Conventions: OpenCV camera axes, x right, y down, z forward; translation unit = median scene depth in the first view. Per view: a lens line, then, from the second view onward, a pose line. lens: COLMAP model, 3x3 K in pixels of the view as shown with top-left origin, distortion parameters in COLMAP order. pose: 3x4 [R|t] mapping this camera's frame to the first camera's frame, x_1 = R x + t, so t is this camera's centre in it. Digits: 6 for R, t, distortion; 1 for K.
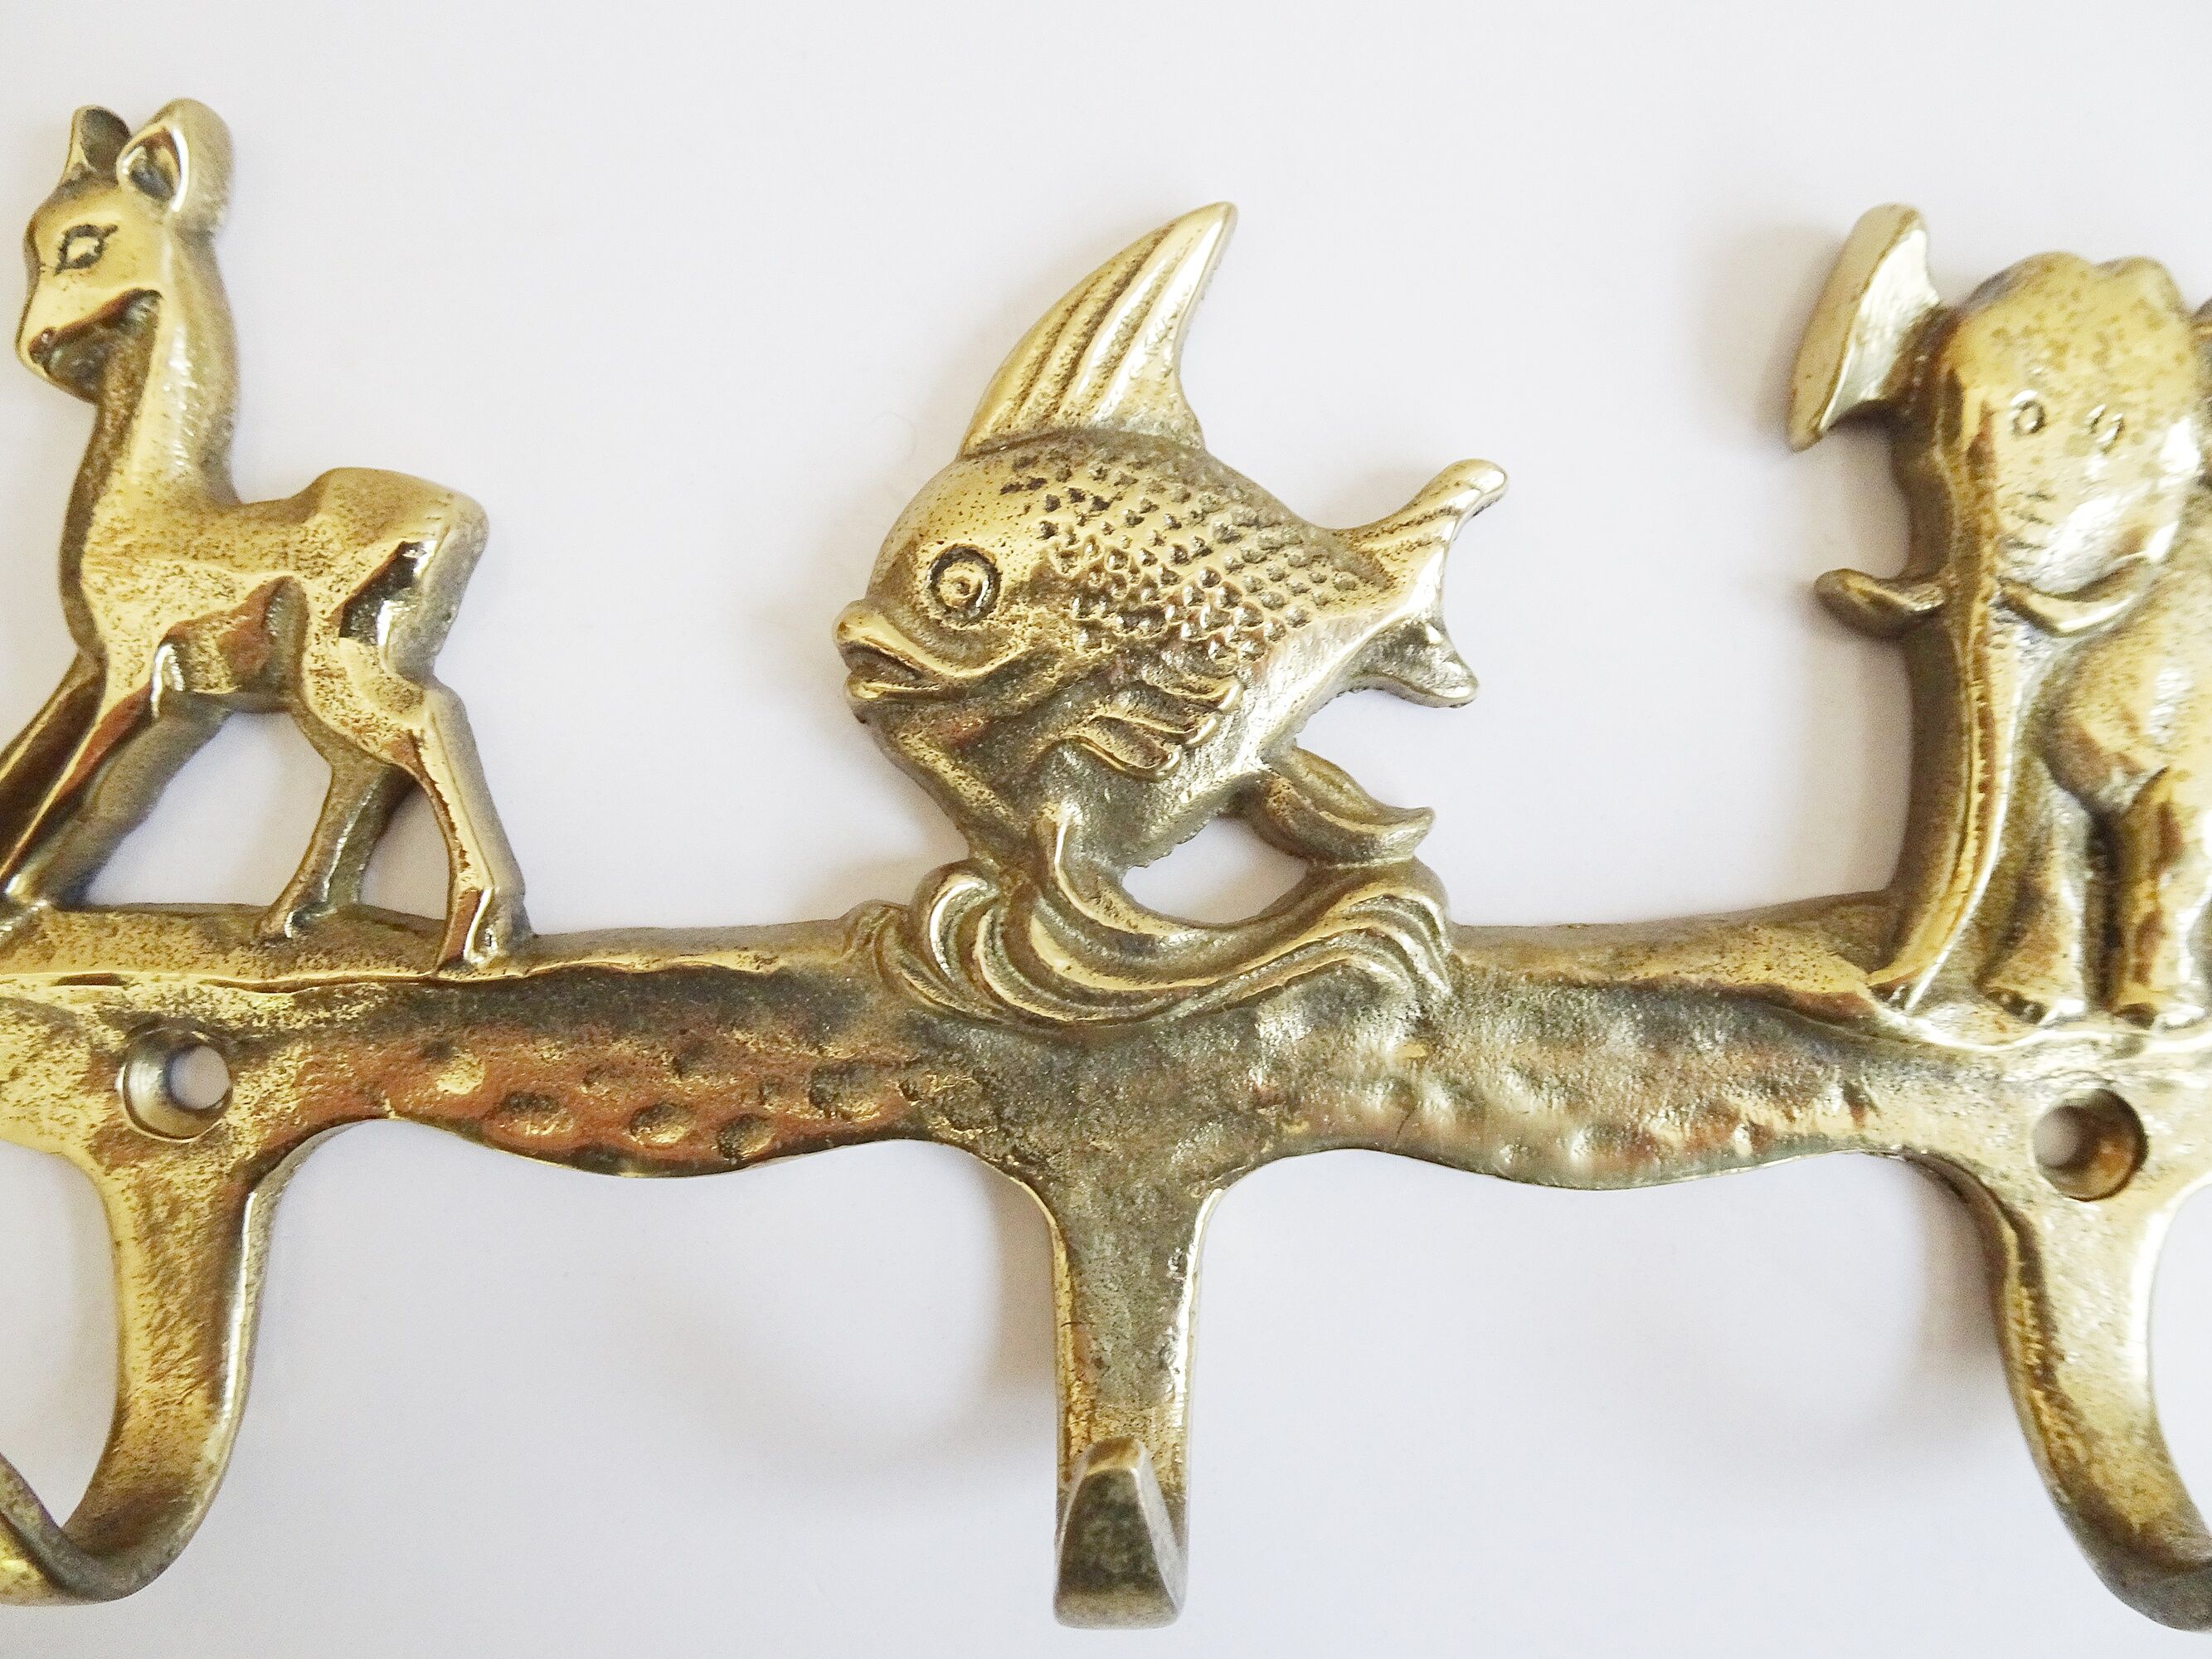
lens RADIAL K [[1556.3, 0, 1111.7], [0, 1556.3, 833.0], [0, 0, 1]] dist [0.004811, 0.000618]
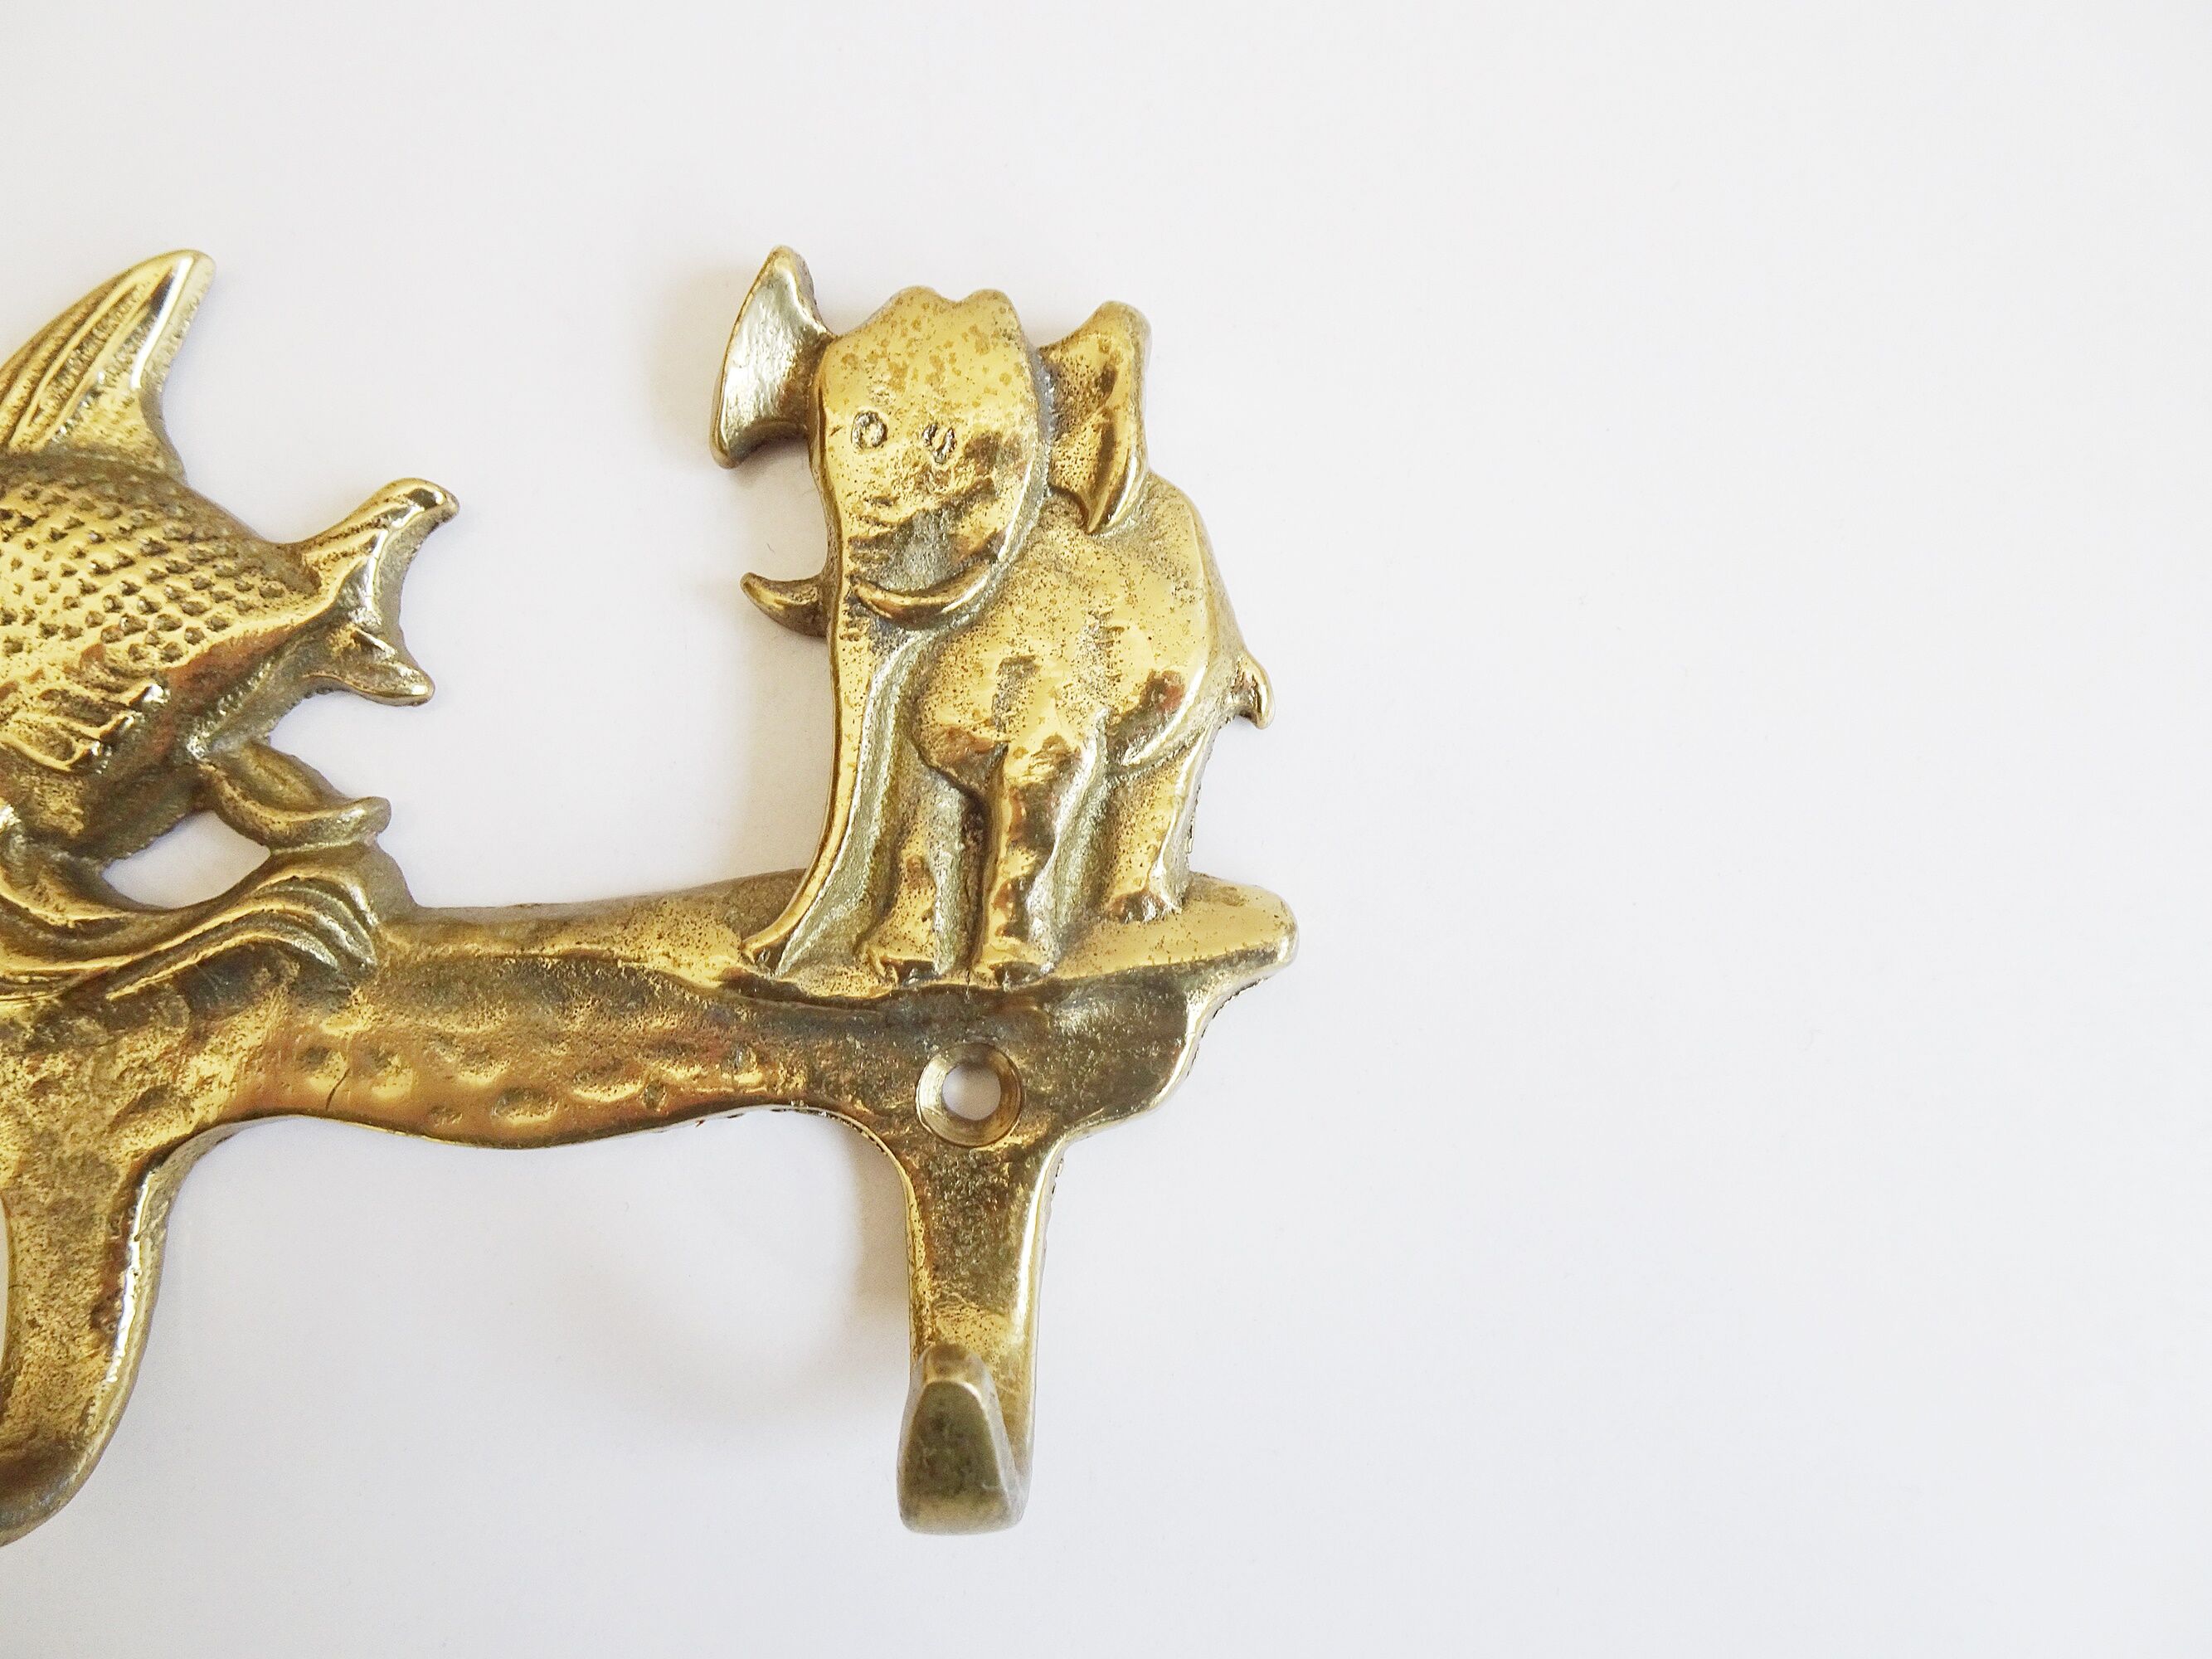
lens RADIAL K [[1556.3, 0, 1152.7], [0, 1556.3, 800.6], [0, 0, 1]] dist [0.004811, 0.000618]
pose [[0.999609, -0.019196, 0.020344, 0.740079], [0.020179, 0.998582, -0.049266, 0.052140], [-0.019369, 0.049658, 0.998578, -0.094460]]
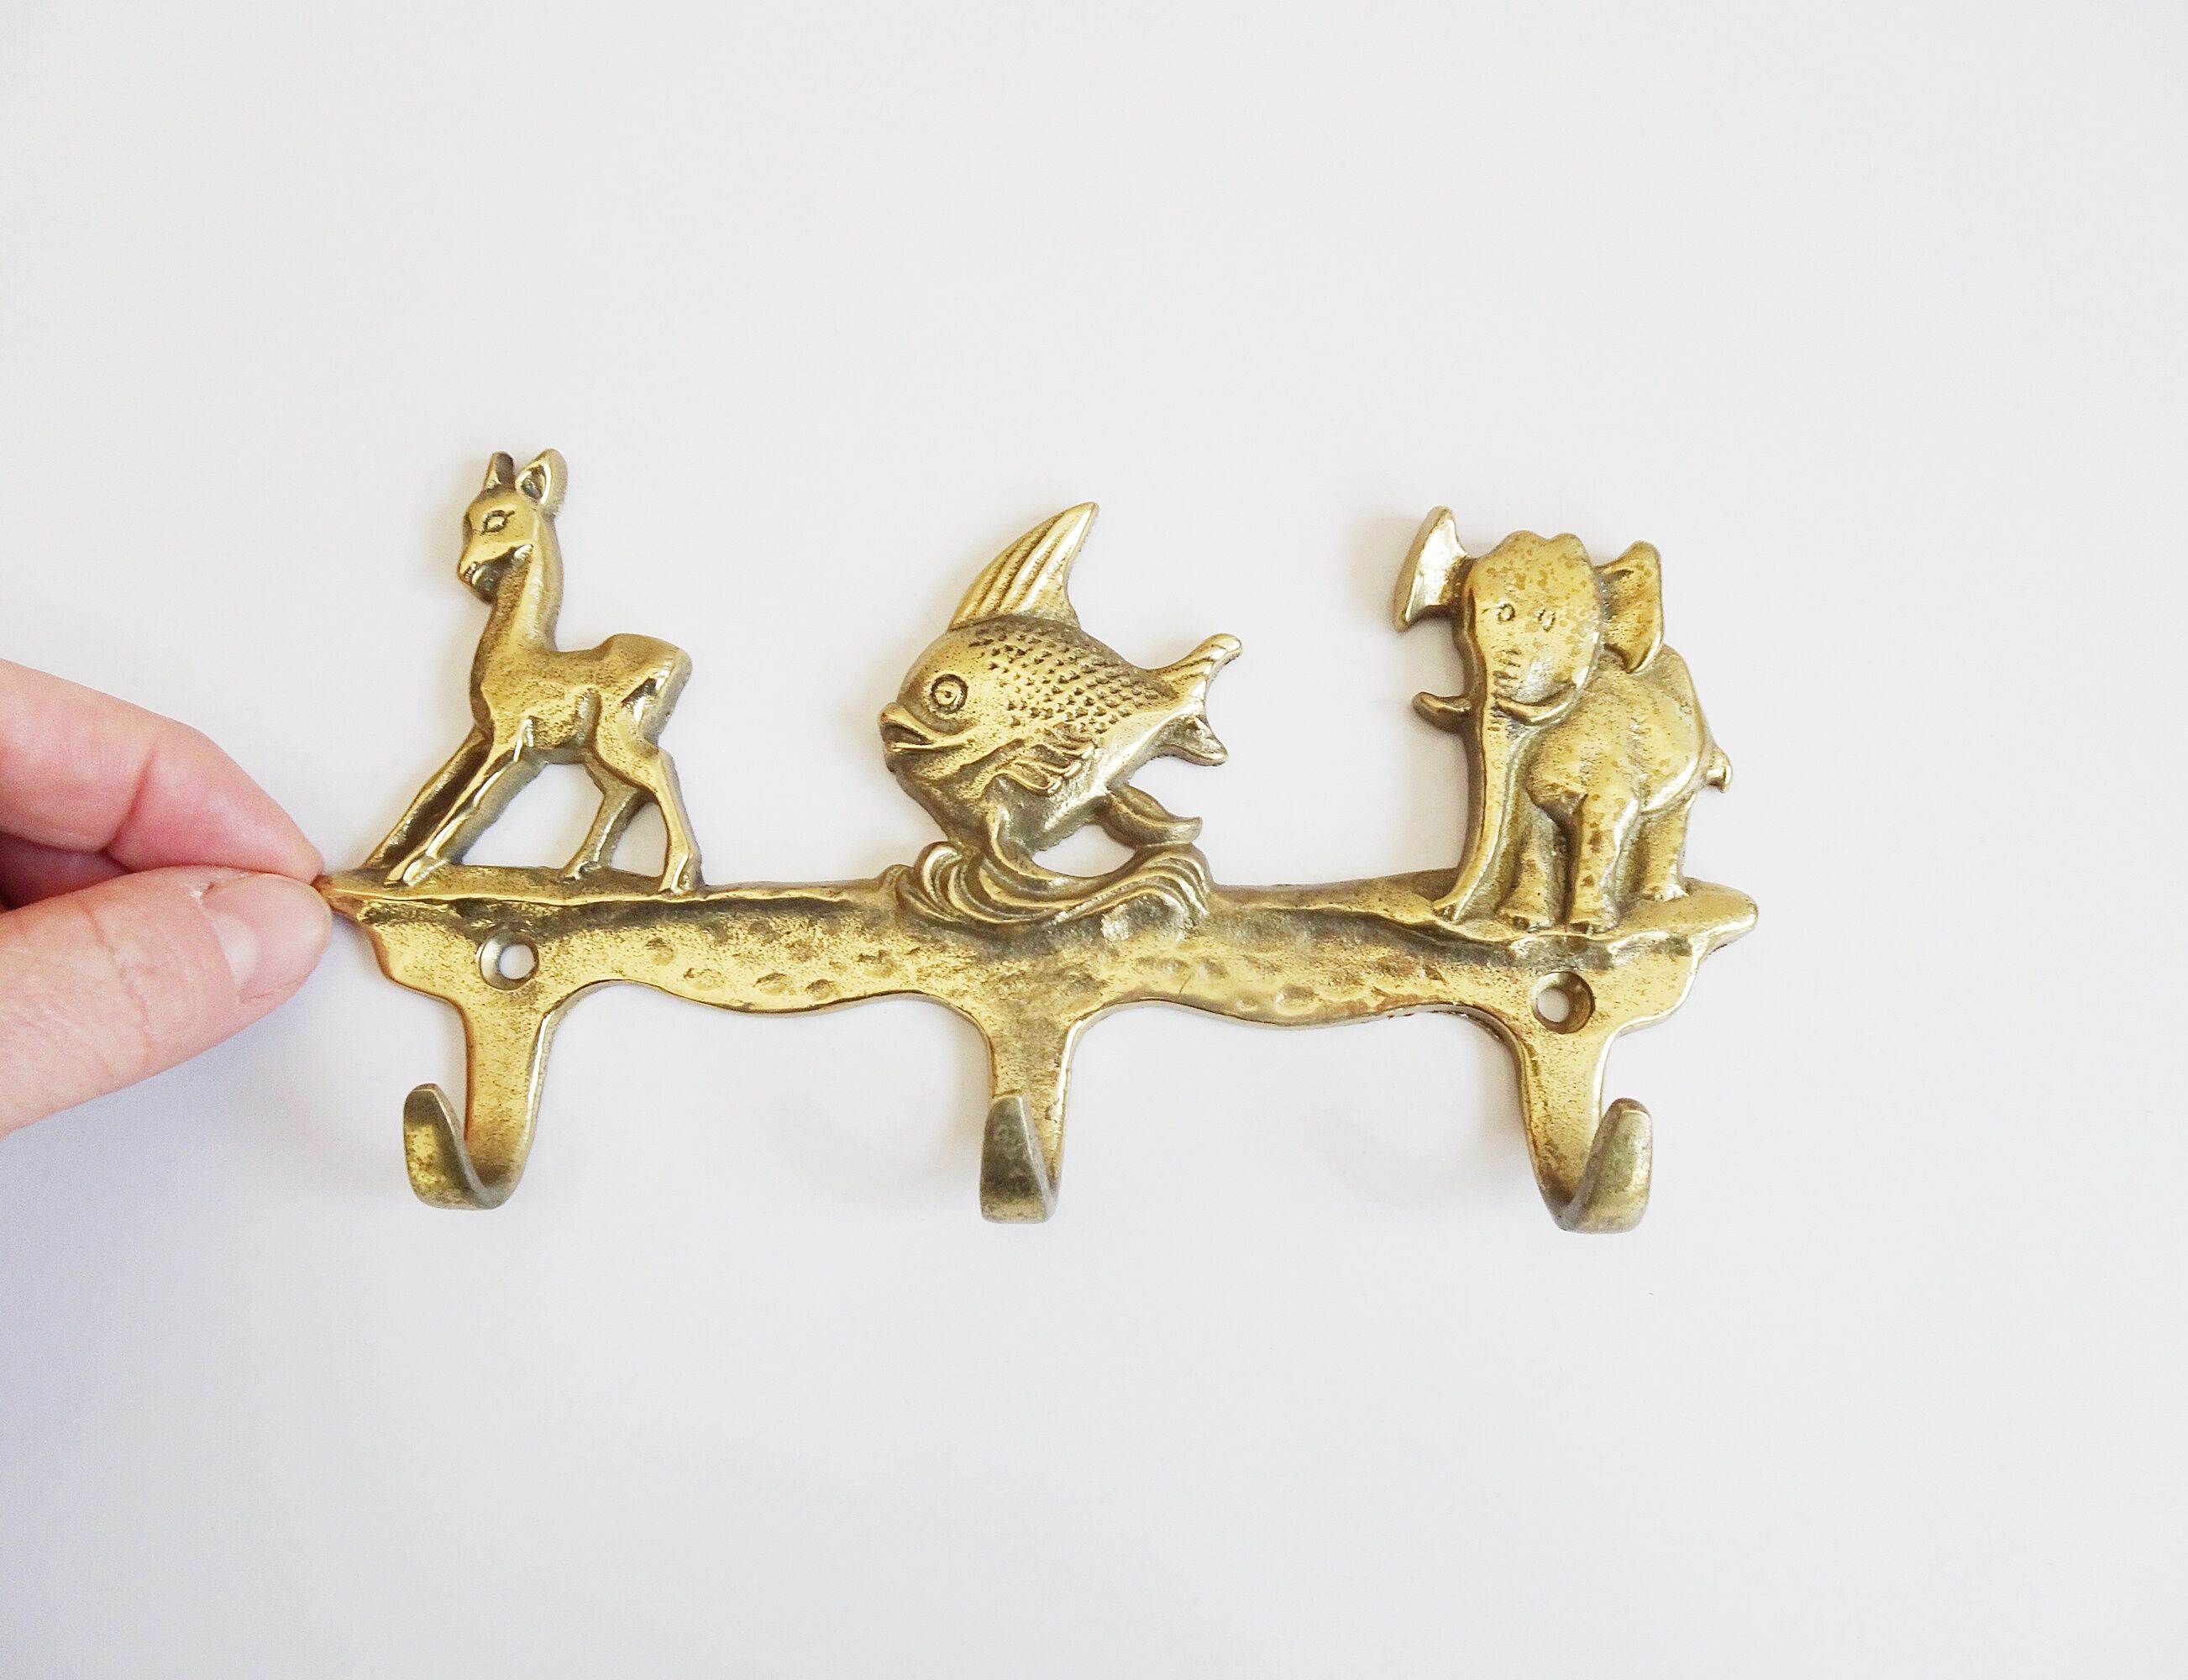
lens RADIAL K [[1583.4, 0, 1091.2], [0, 1583.4, 841.1], [0, 0, 1]] dist [0.000194, 0.001767]
pose [[0.999880, 0.008890, -0.012720, 0.103104], [-0.010888, 0.985923, -0.166843, 0.330561], [0.011058, 0.166962, 0.985901, -0.851003]]
